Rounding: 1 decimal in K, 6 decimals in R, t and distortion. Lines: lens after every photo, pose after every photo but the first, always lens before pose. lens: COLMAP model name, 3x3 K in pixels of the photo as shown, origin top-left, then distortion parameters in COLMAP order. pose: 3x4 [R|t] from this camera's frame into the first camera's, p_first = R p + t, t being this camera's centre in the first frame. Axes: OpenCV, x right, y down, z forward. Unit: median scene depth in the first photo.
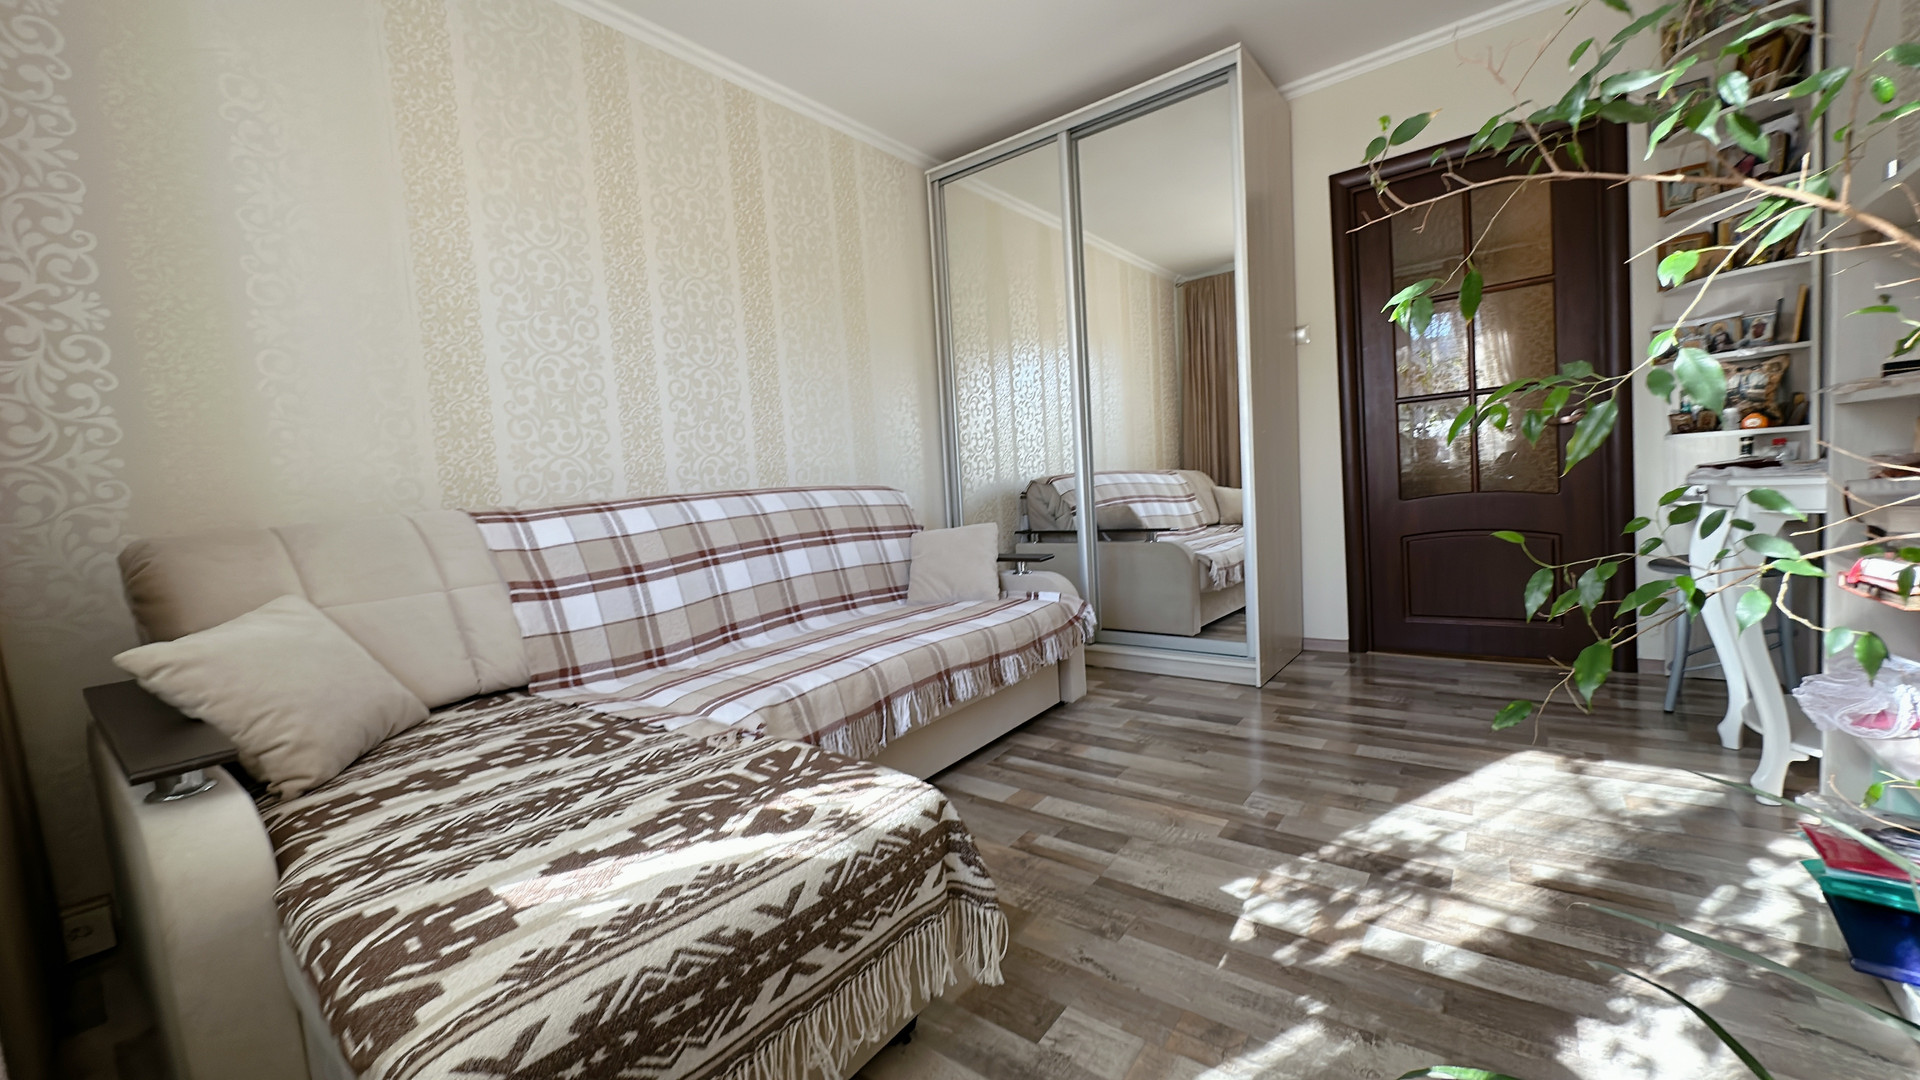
lens RADIAL K [[733.1, 0, 959.8], [0, 733.1, 539.3], [0, 0, 1]] dist [-0.005105, 0.001101]
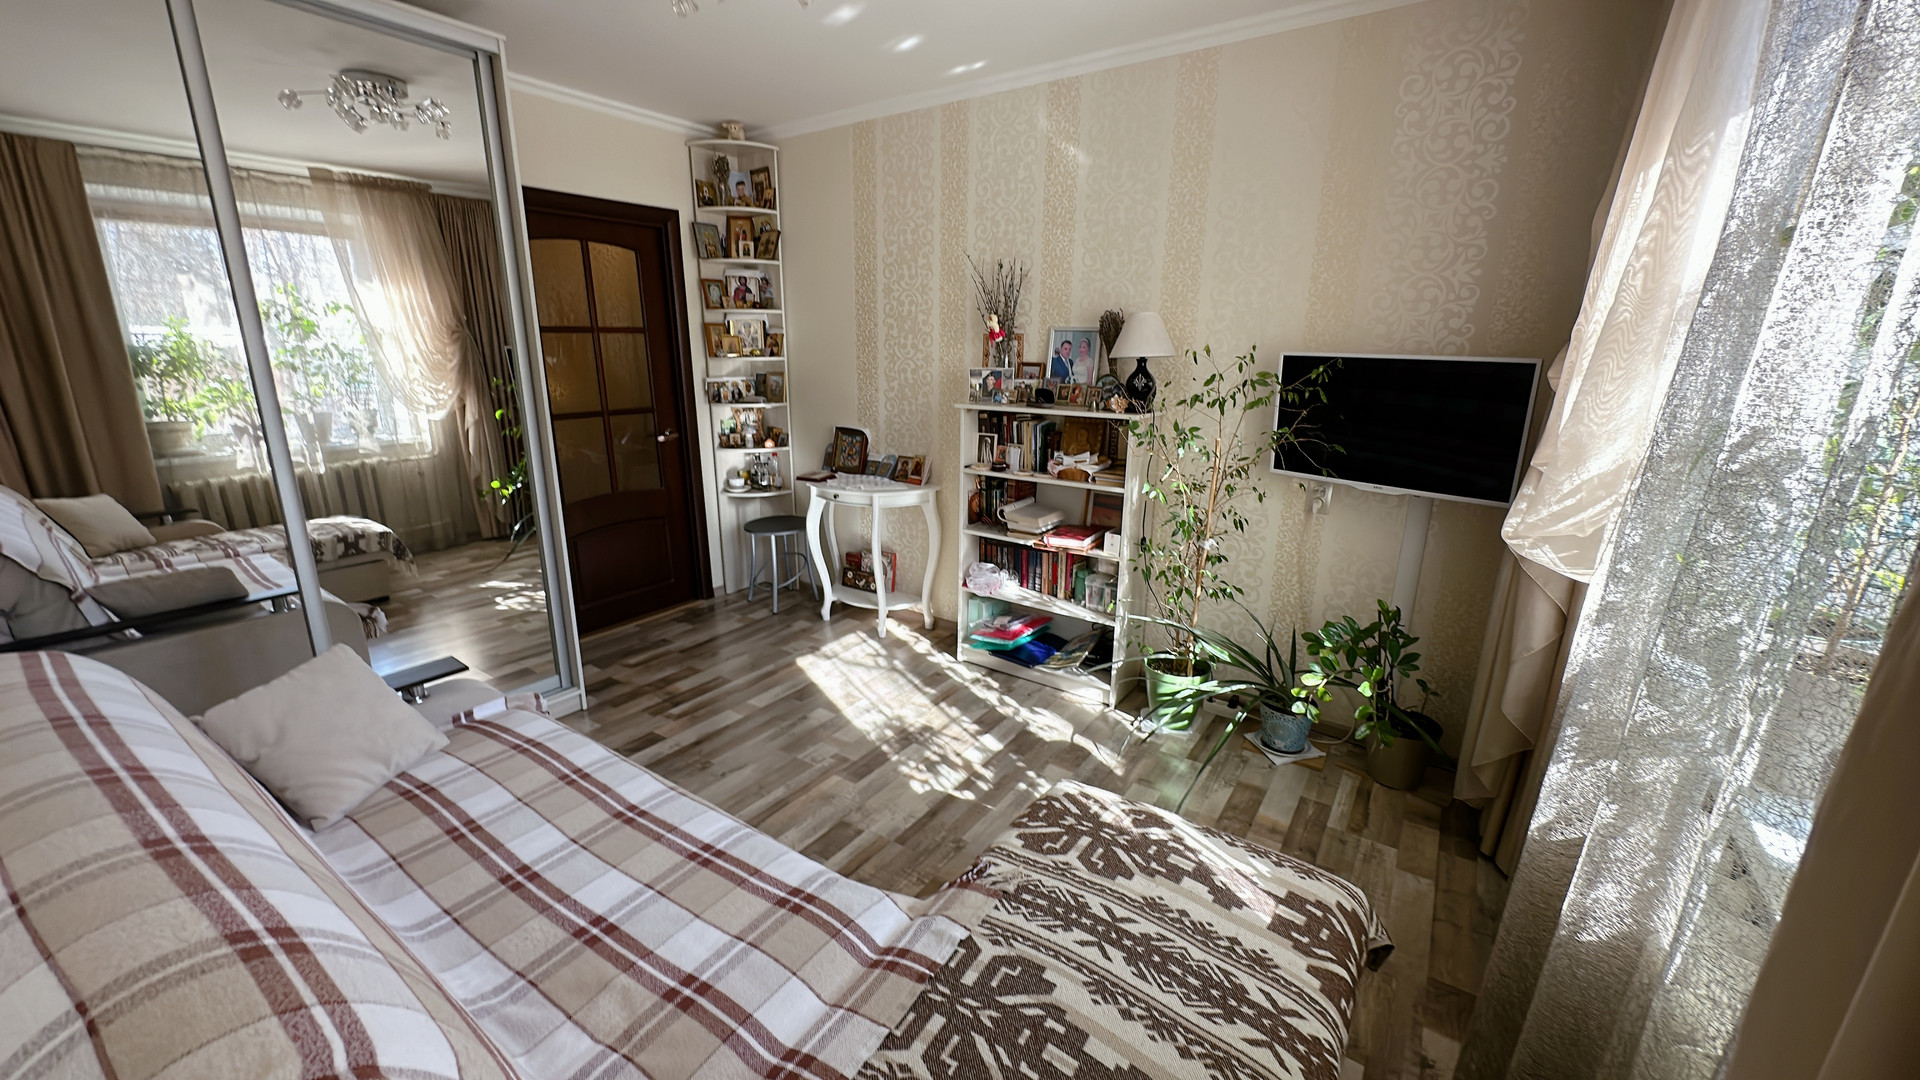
lens RADIAL K [[733.1, 0, 958.4], [0, 733.1, 535.7], [0, 0, 1]] dist [-0.005105, 0.001101]
pose [[-0.055495, -0.187574, 0.980682, -0.969857], [0.069644, 0.979076, 0.191208, -0.327979], [-0.996027, 0.078910, -0.041270, 0.814145]]
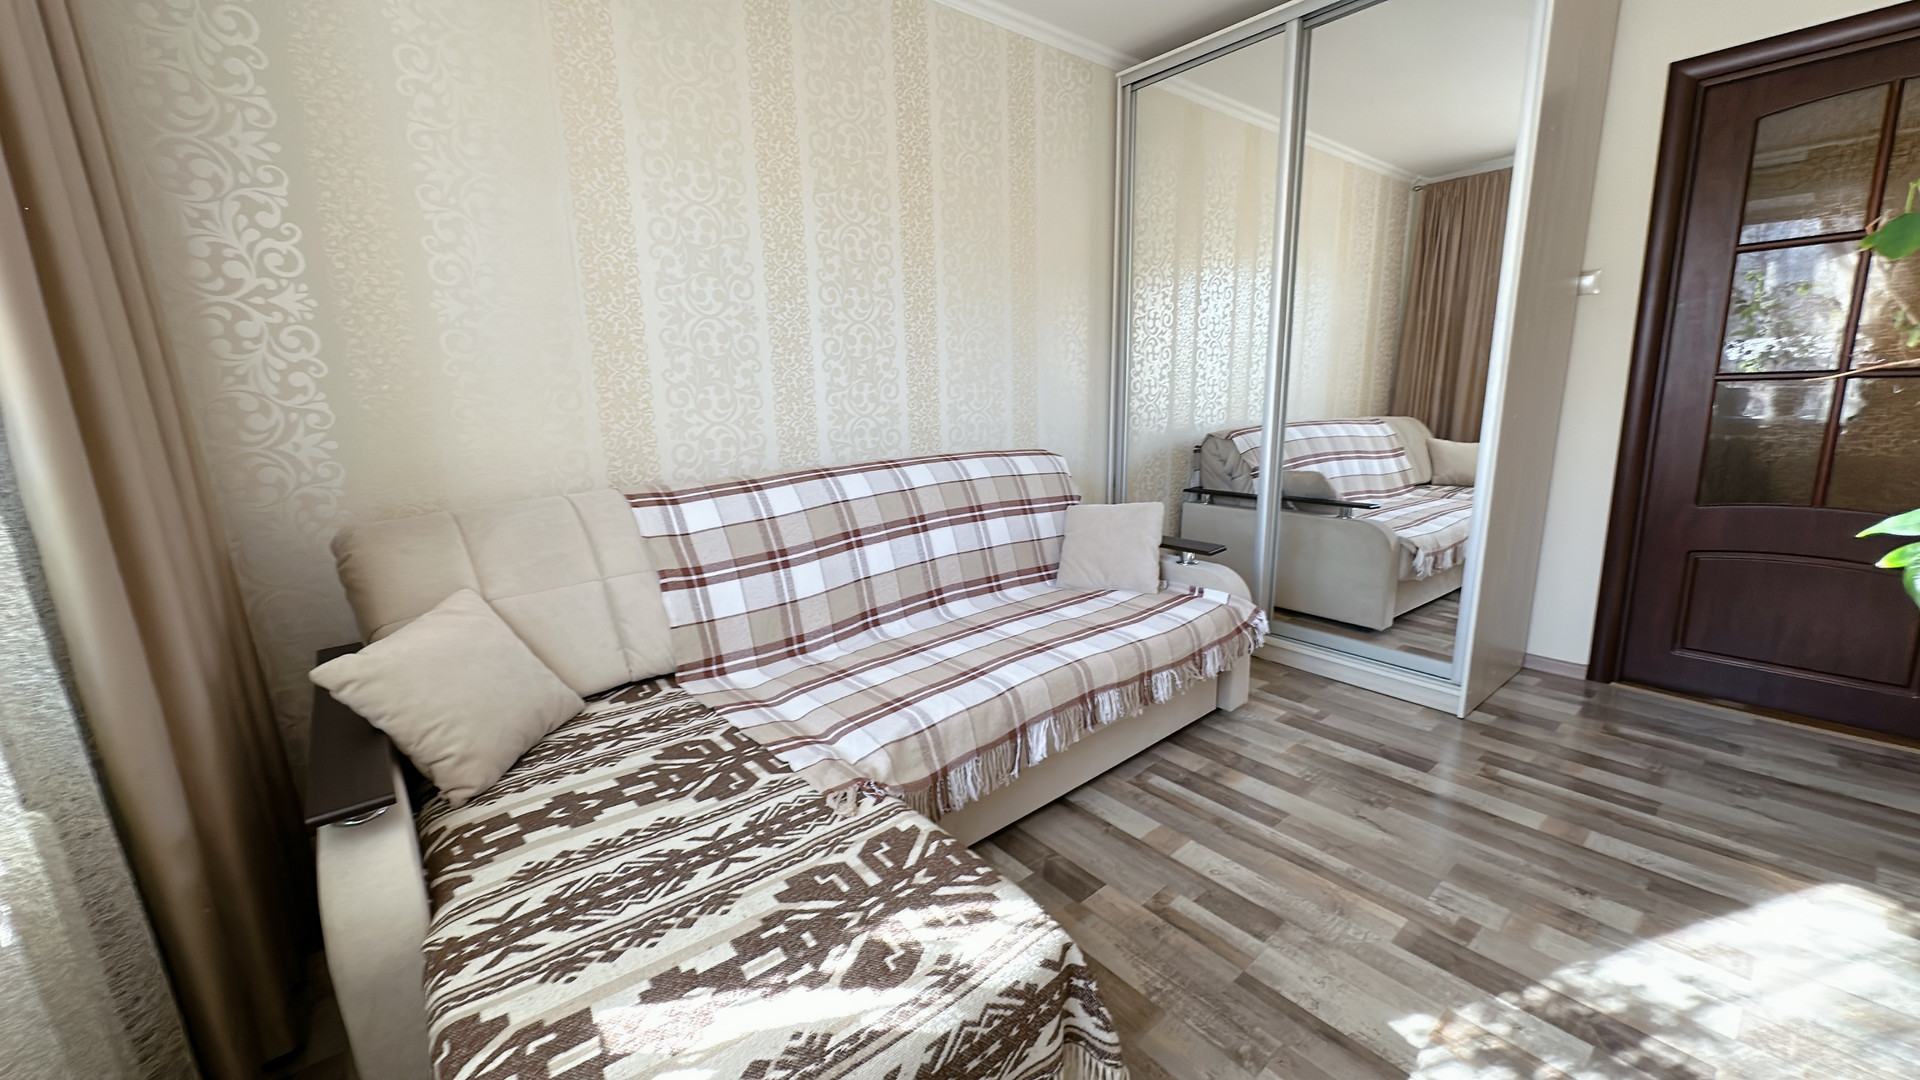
lens RADIAL K [[733.1, 0, 959.2], [0, 733.1, 538.8], [0, 0, 1]] dist [-0.005105, 0.001101]
pose [[0.974481, 0.084790, -0.207842, -0.004927], [-0.054975, 0.987867, 0.145248, -0.158215], [0.217635, -0.130115, 0.967318, 0.117811]]
